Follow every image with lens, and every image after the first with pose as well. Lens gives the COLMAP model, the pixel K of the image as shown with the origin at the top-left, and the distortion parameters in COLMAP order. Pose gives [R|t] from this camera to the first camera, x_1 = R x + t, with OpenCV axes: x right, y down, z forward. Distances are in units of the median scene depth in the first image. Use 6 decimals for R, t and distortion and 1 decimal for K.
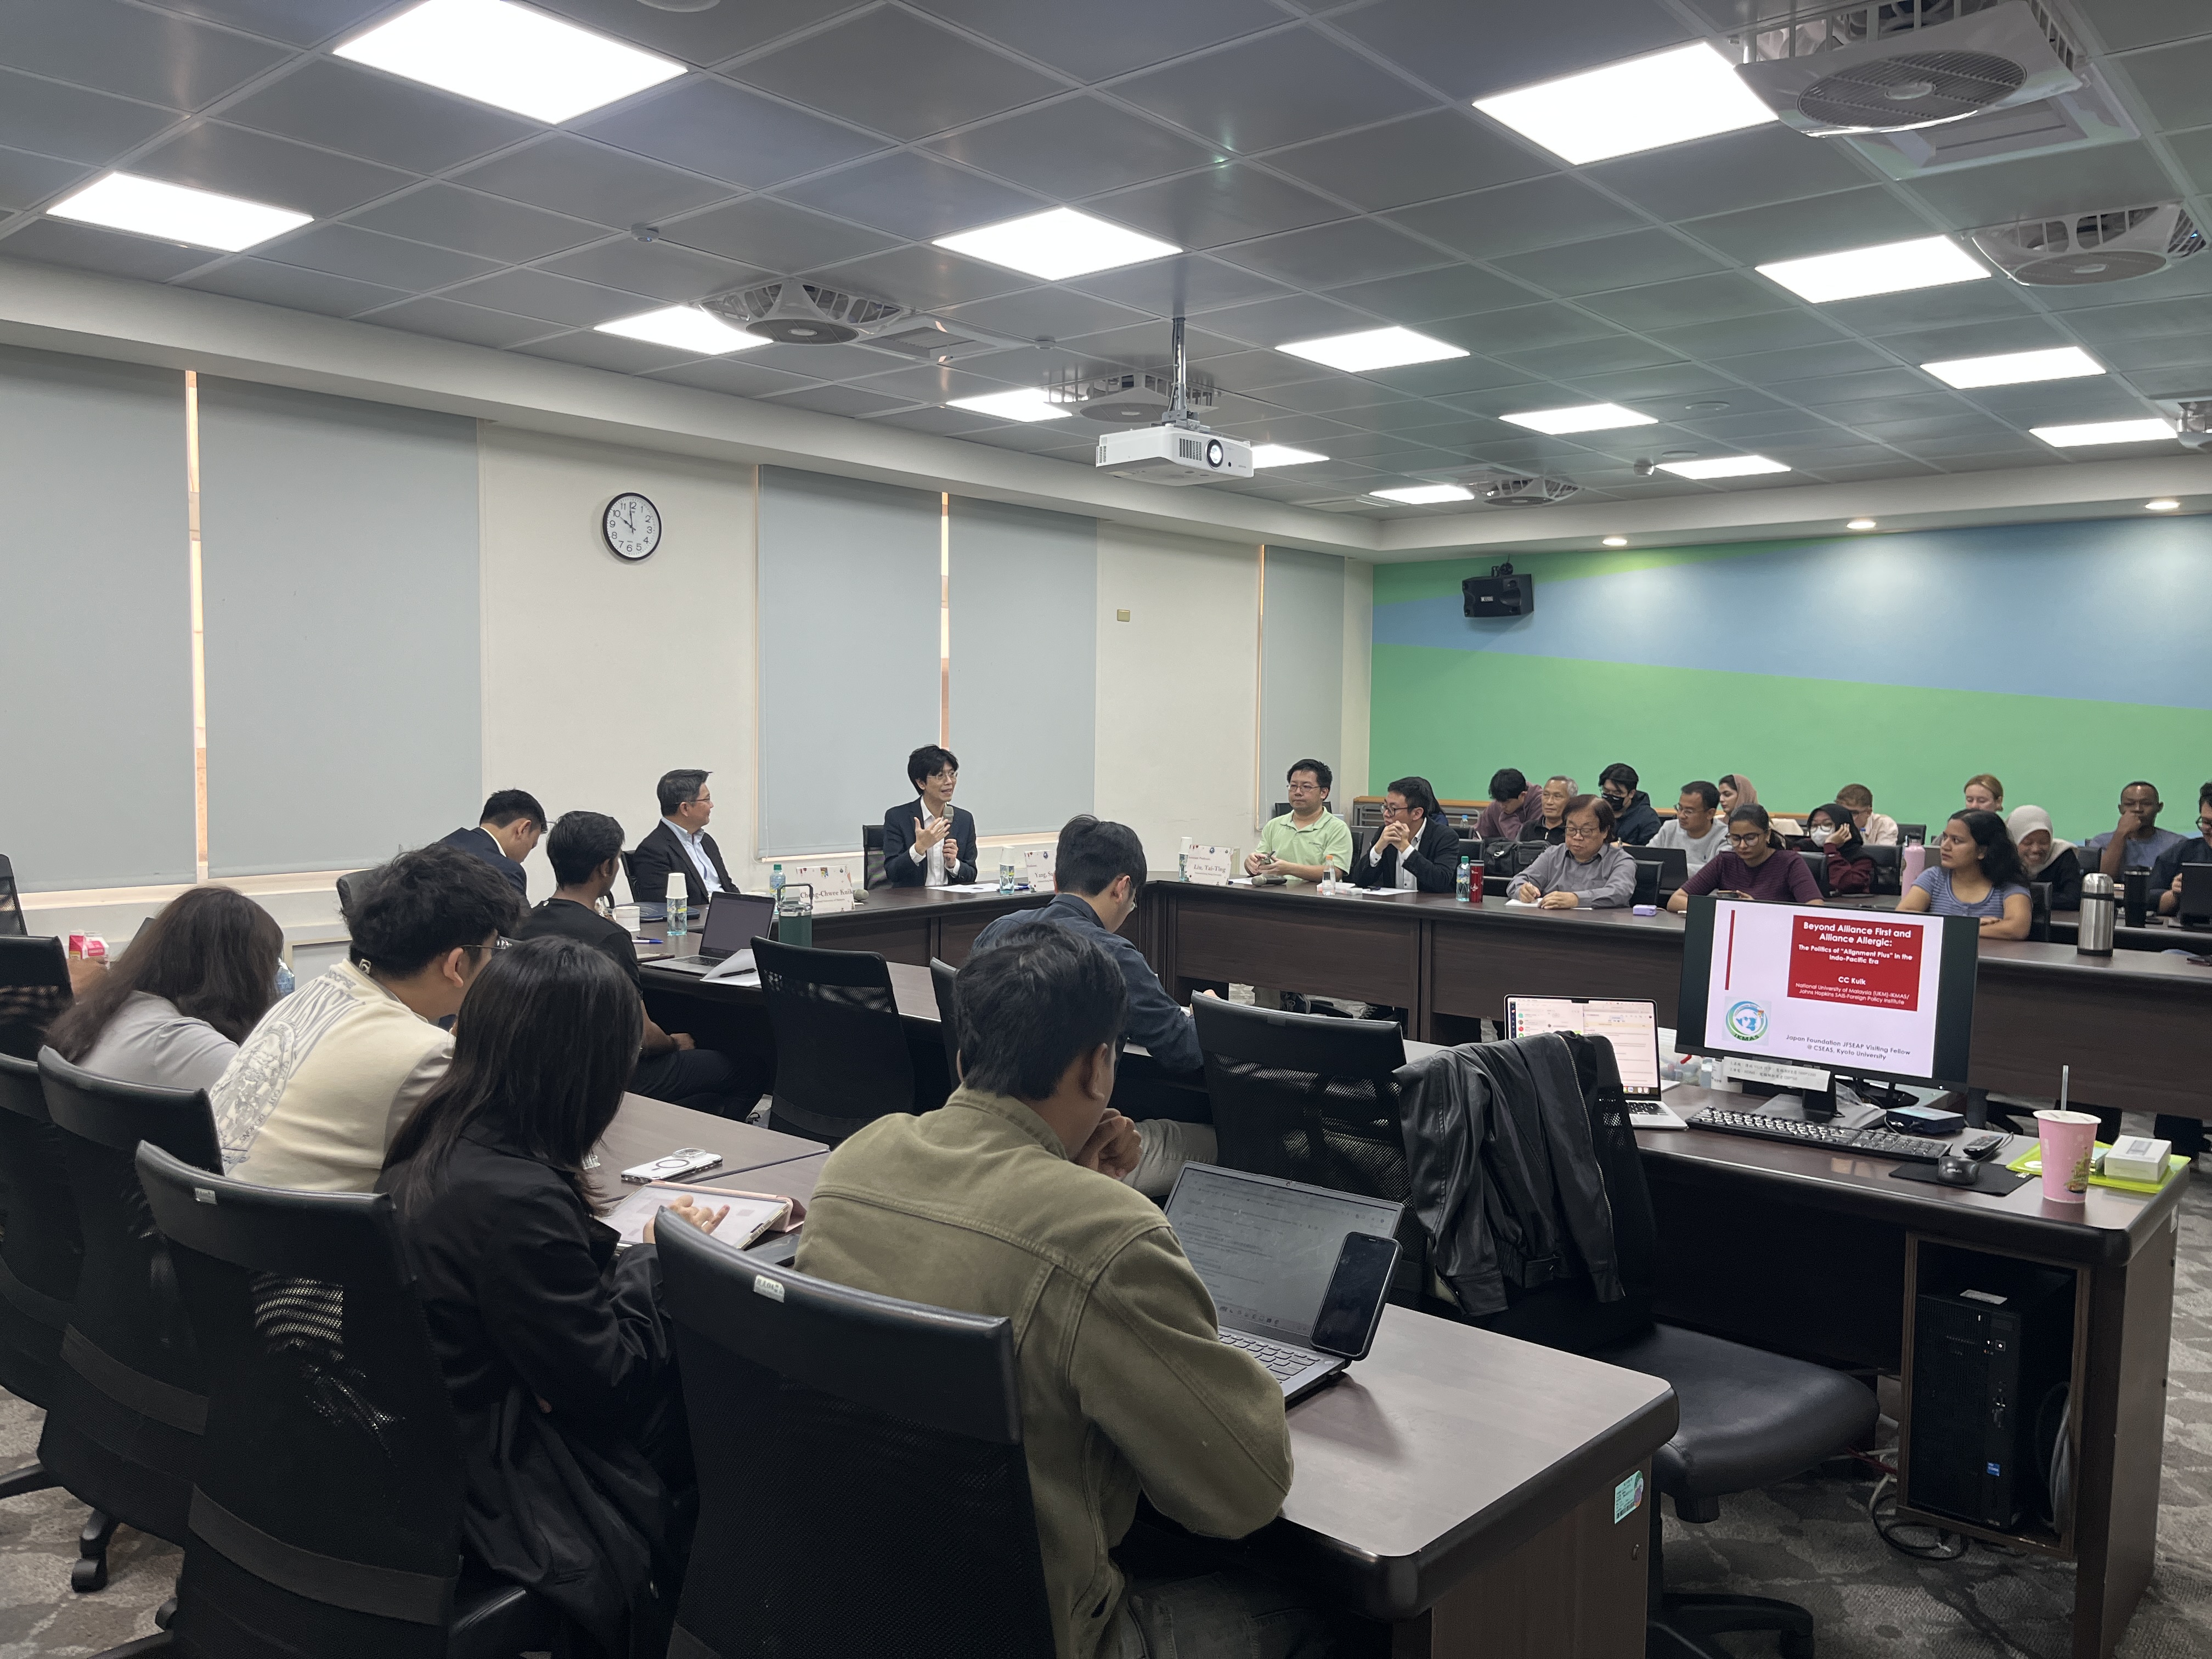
lens RADIAL K [[1667.5, 0, 1106.0], [0, 1667.5, 829.5], [0, 0, 1]] dist [0.084484, -0.121611]
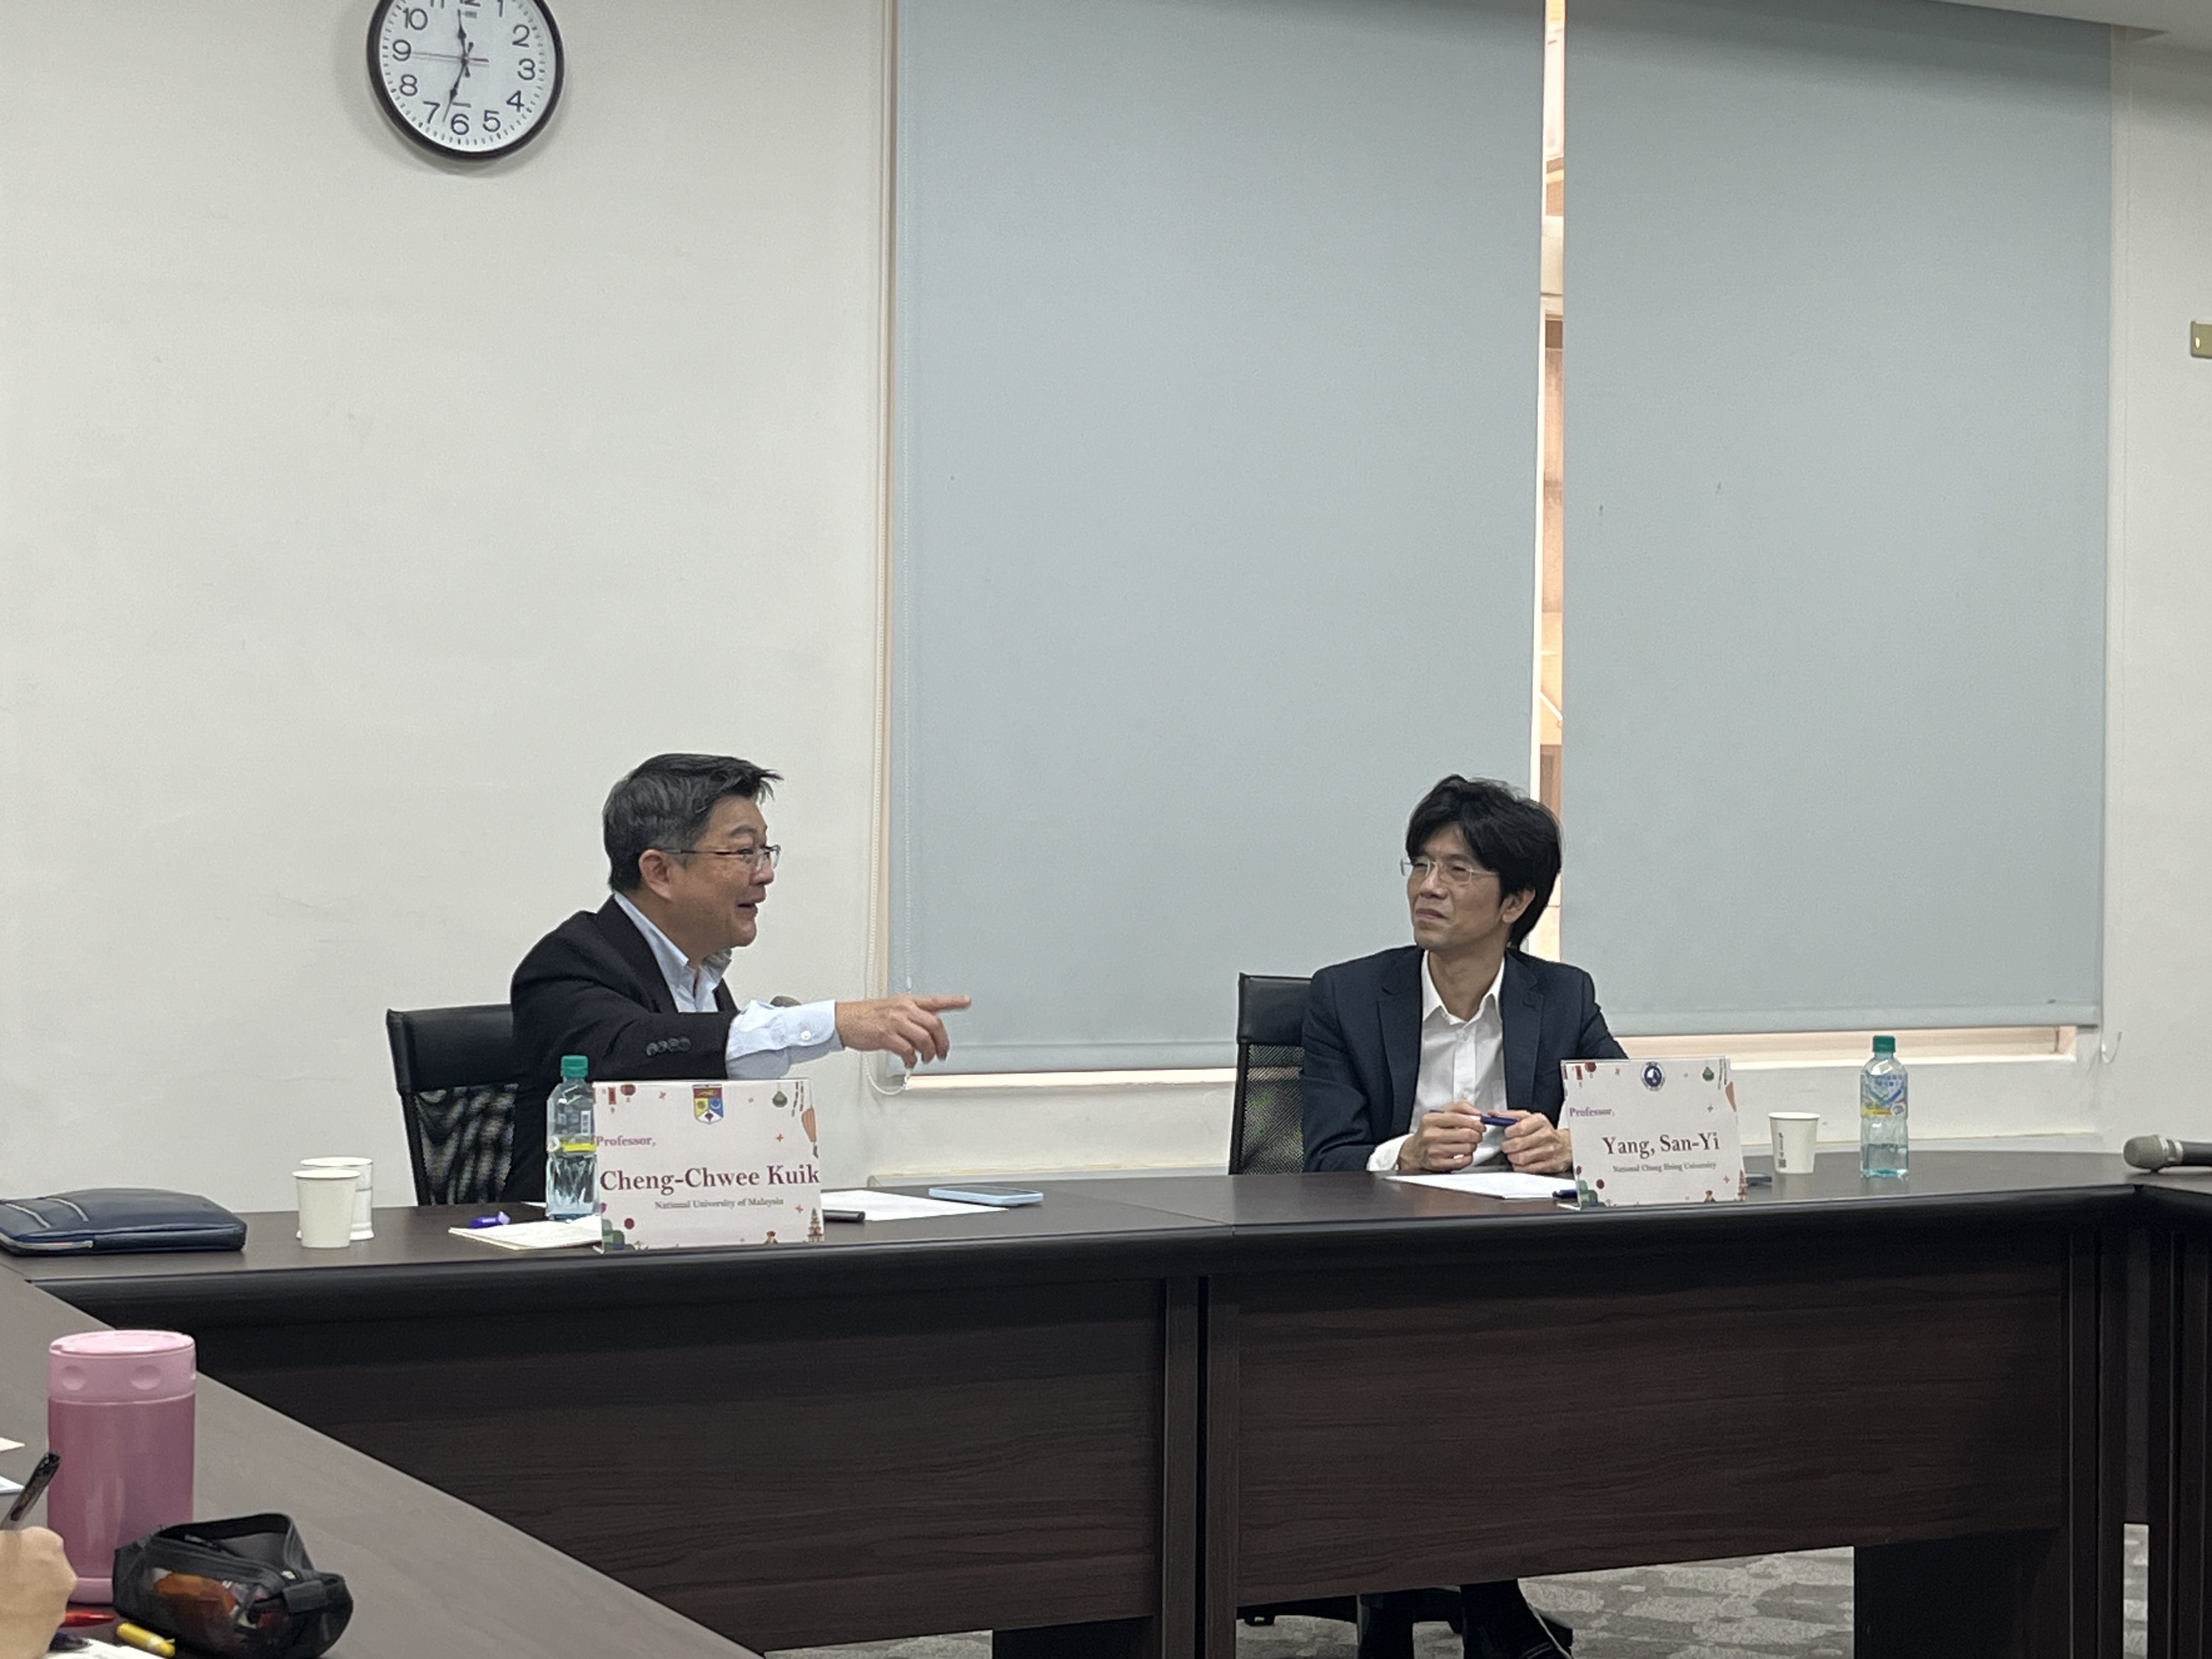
lens RADIAL K [[3813.5, 0, 1027.5], [0, 3813.5, 860.5], [0, 0, 1]] dist [0.261289, -1.375857]
pose [[0.925752, -0.000228, -0.378130, 0.103354], [-0.021889, 0.998291, -0.054191, 0.015351], [0.377496, 0.058445, 0.924165, 0.338903]]
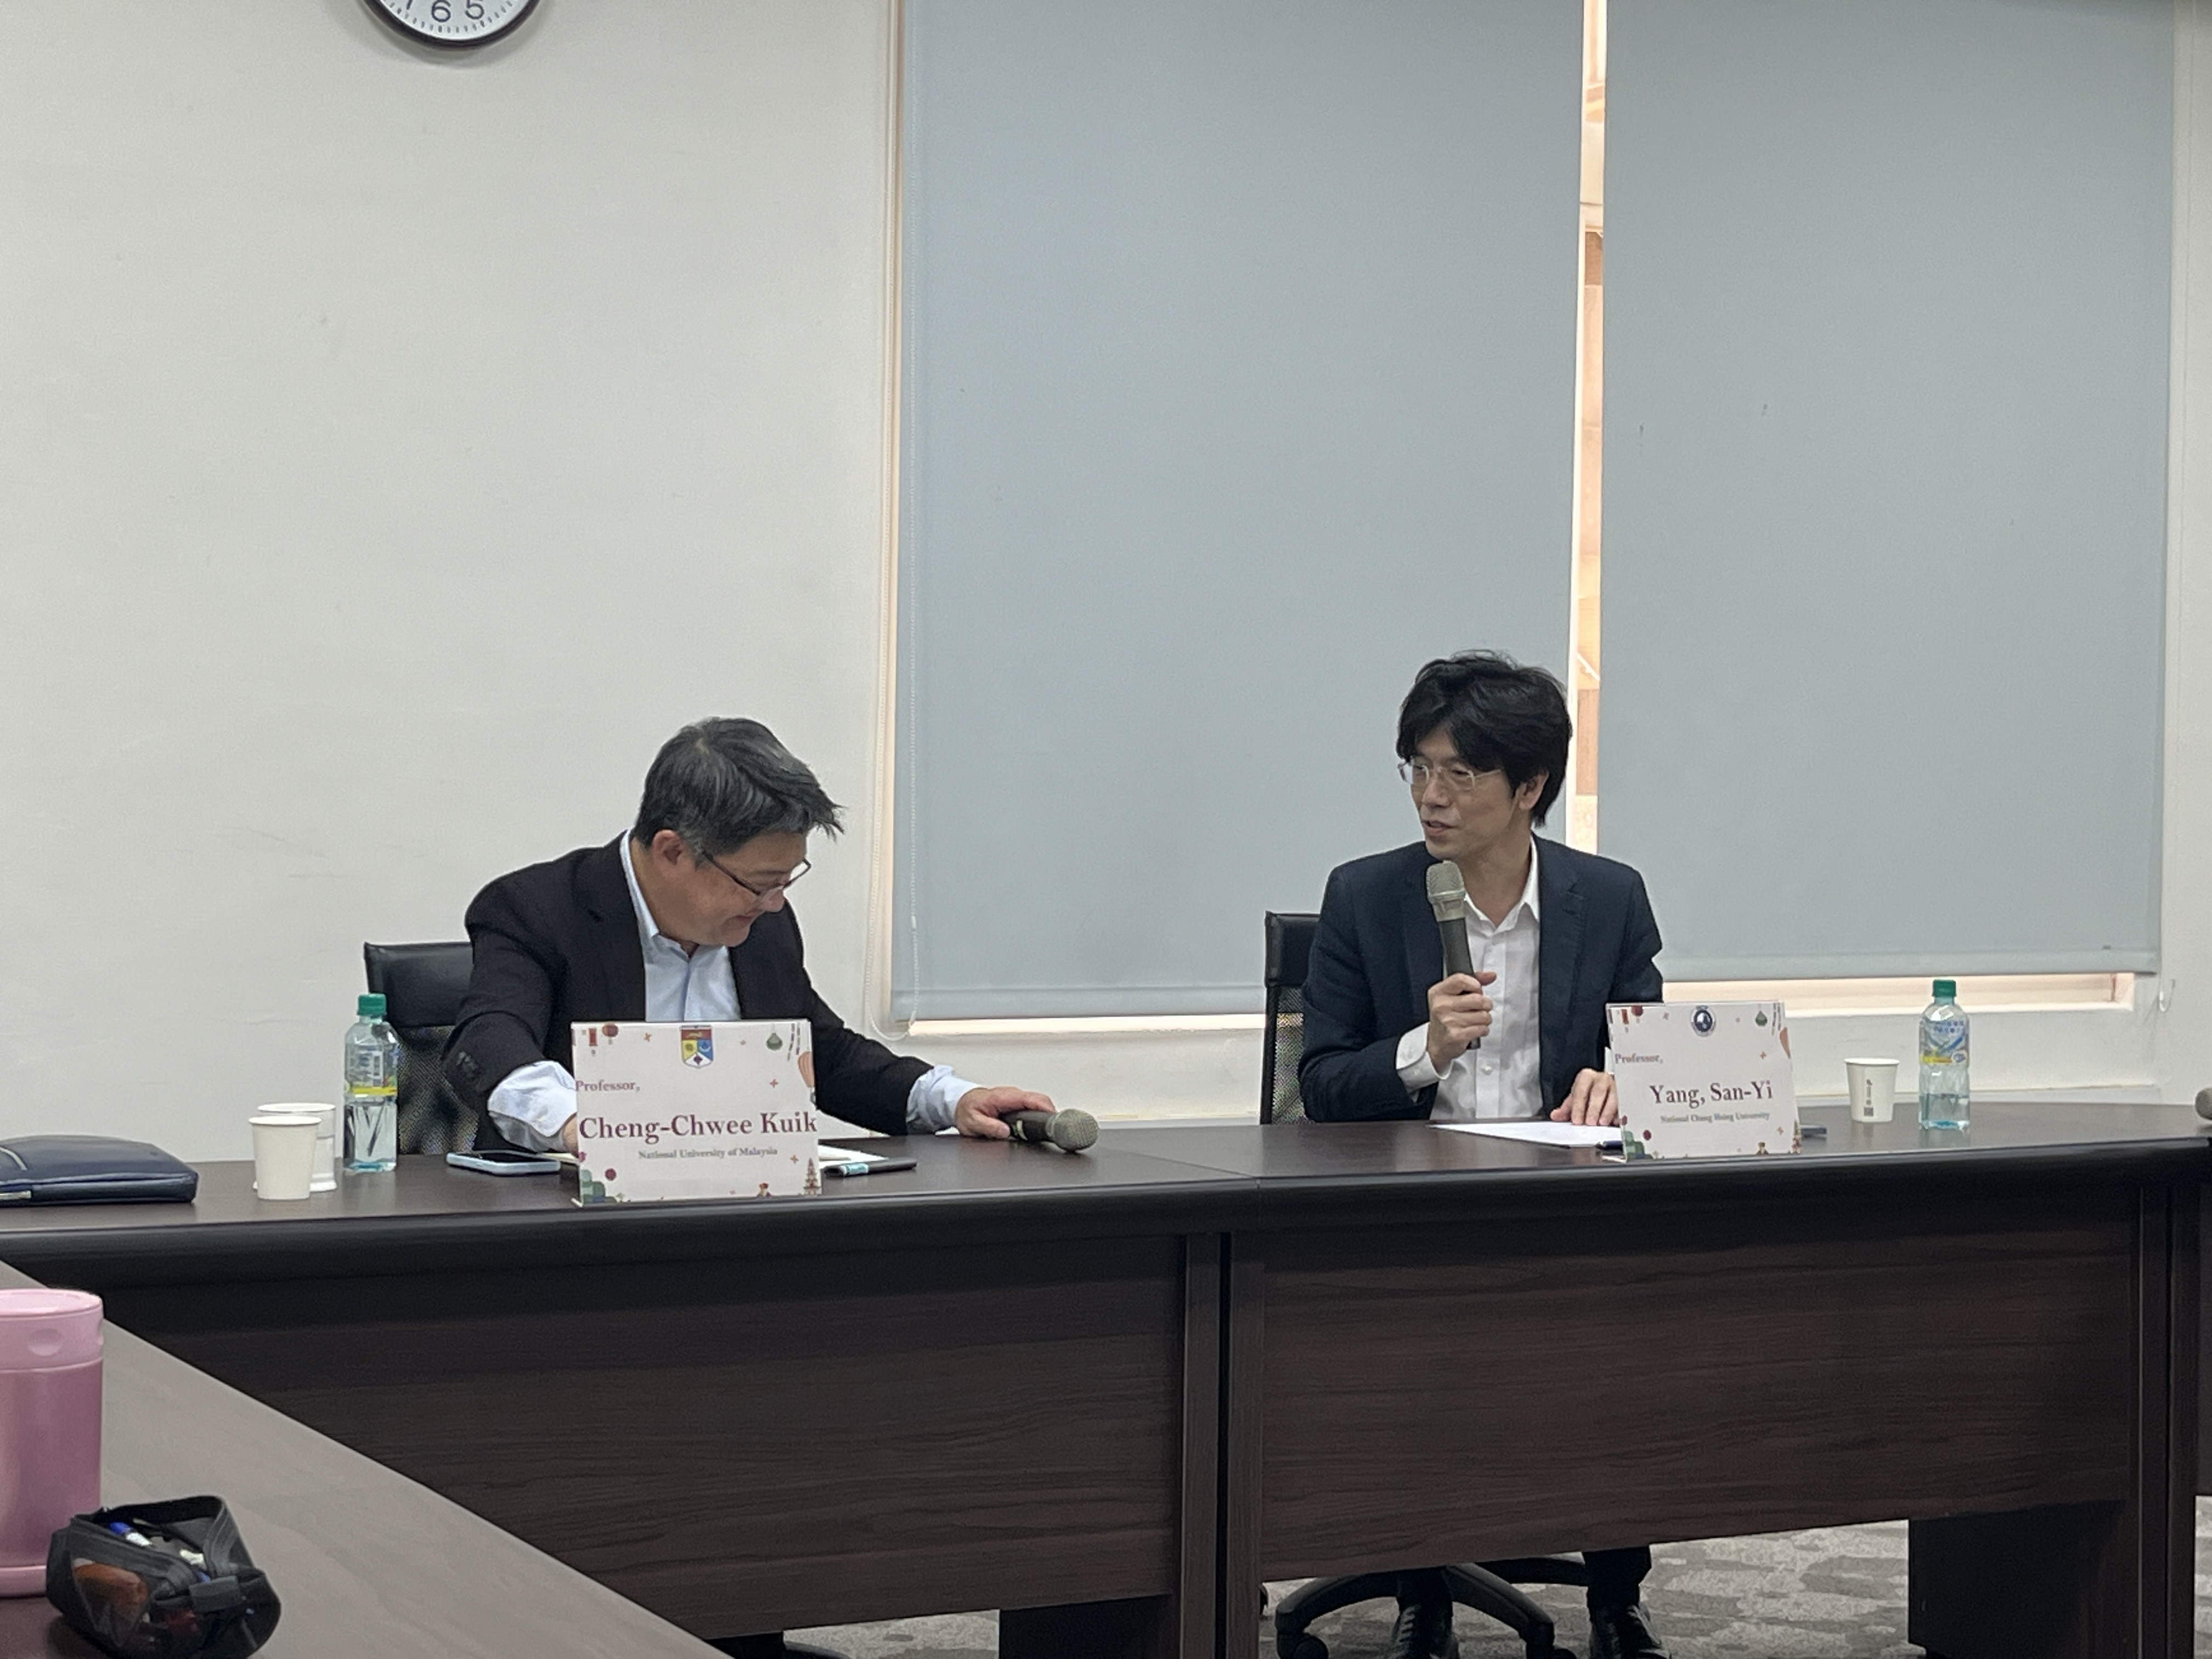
lens RADIAL K [[3884.8, 0, 1106.0], [0, 3884.8, 829.5], [0, 0, 1]] dist [0.285996, -1.641016]
pose [[0.932152, 0.005441, -0.362027, 0.093238], [-0.025054, 0.998460, -0.049503, 0.016924], [0.361200, 0.055215, 0.930852, 0.363046]]
